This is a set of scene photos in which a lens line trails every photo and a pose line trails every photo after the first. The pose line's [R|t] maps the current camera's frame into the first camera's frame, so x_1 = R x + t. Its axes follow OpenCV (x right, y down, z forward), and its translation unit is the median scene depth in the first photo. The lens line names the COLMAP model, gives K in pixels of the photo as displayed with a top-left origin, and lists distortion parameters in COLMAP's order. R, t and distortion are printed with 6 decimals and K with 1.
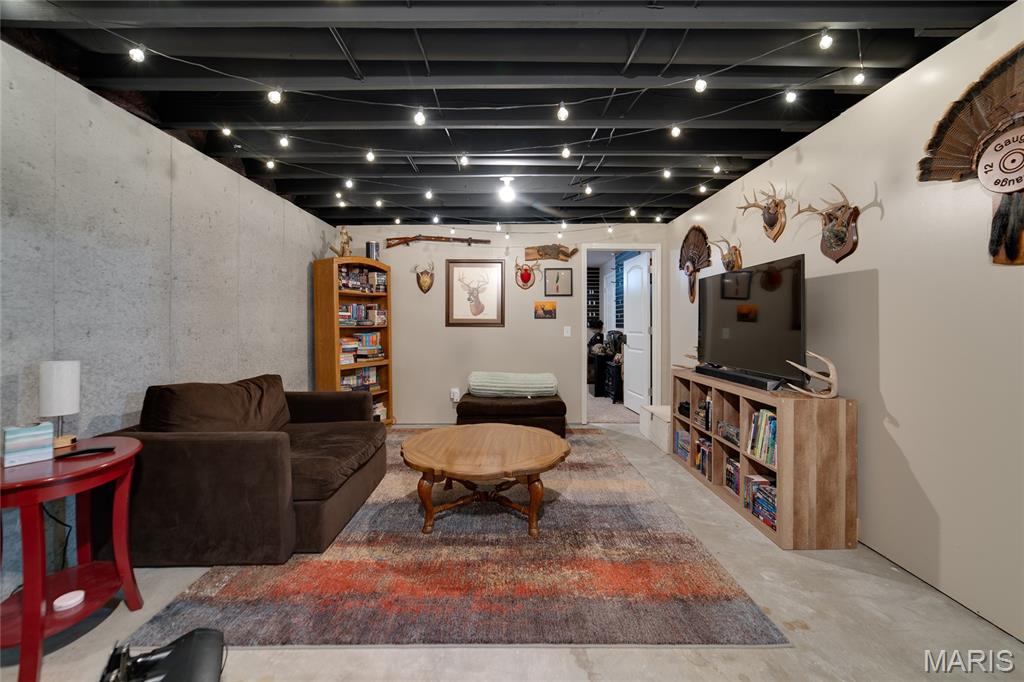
lens RADIAL K [[402.8, 0, 490.0], [0, 402.8, 330.9], [0, 0, 1]] dist [-0.013185, 0.002393]
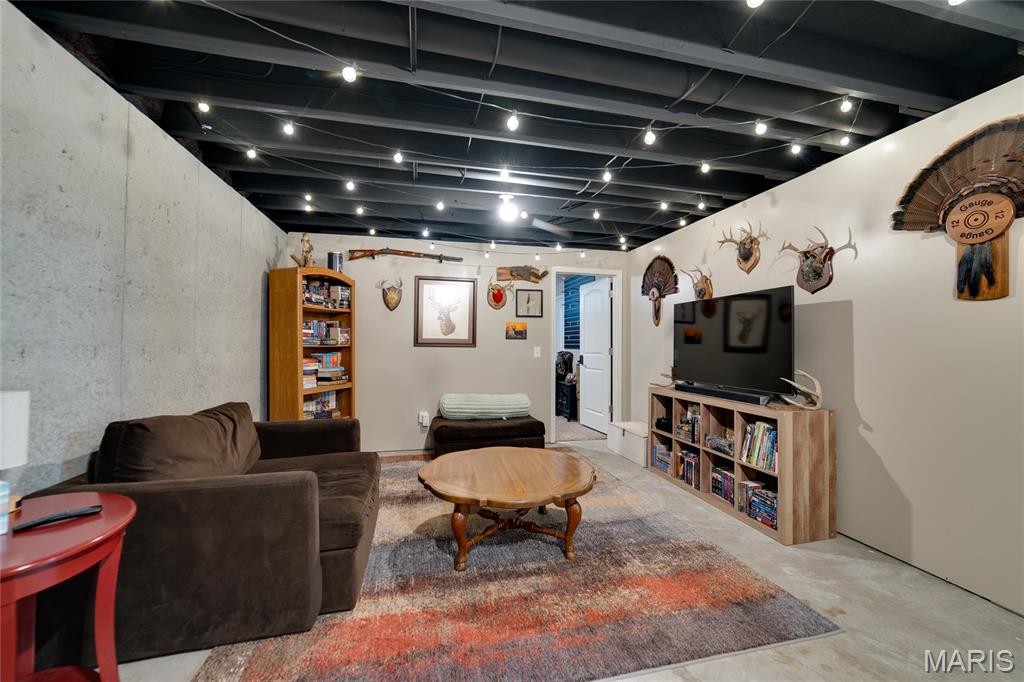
lens RADIAL K [[402.8, 0, 501.4], [0, 402.8, 344.6], [0, 0, 1]] dist [-0.013185, 0.002393]
pose [[0.971161, 0.006875, 0.238327, -0.298827], [-0.002820, 0.999845, -0.017350, 0.001271], [-0.238409, 0.016178, 0.971030, 0.078657]]
